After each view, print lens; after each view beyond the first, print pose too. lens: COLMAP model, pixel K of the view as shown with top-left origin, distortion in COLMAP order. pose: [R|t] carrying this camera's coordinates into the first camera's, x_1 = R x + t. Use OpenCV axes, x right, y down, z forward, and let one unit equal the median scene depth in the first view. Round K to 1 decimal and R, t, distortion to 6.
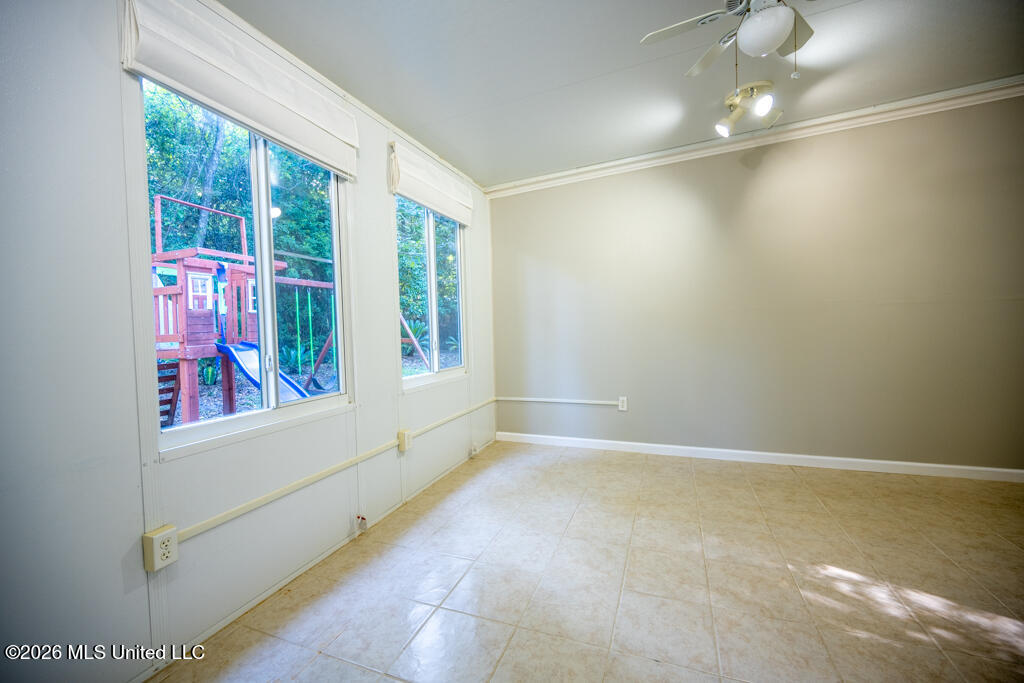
lens RADIAL K [[412.1, 0, 510.0], [0, 412.1, 339.1], [0, 0, 1]] dist [0.000640, 0.000881]
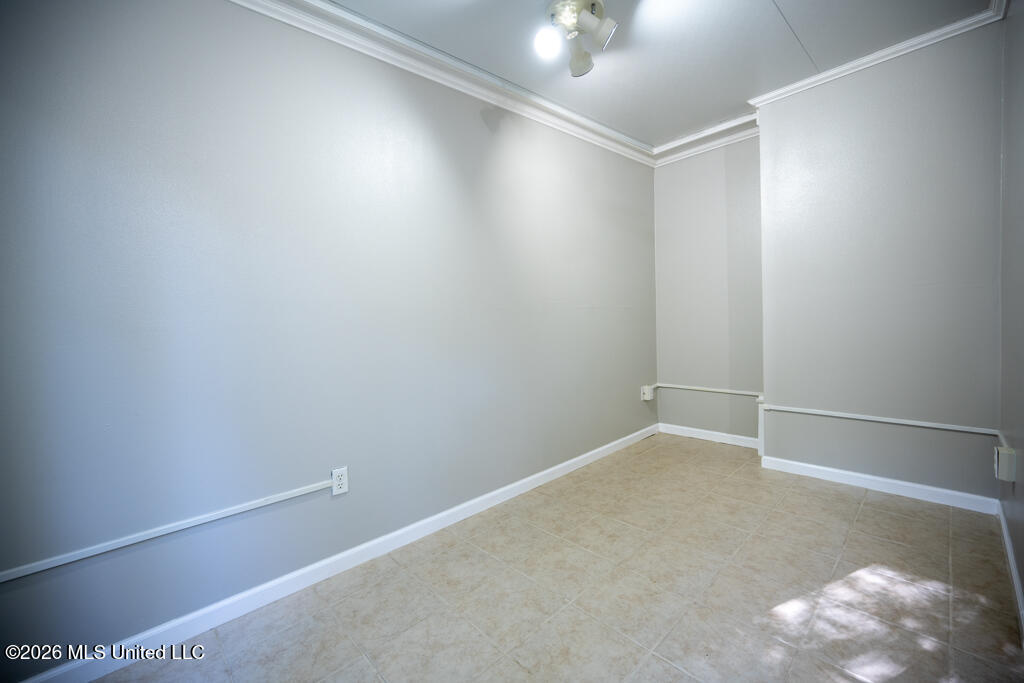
lens RADIAL K [[412.1, 0, 515.4], [0, 412.1, 336.6], [0, 0, 1]] dist [0.000640, 0.000881]
pose [[0.411366, -0.022192, 0.911200, -0.140053], [0.045411, 0.998961, 0.003828, -0.022925], [-0.910339, 0.039804, 0.411946, 0.755094]]
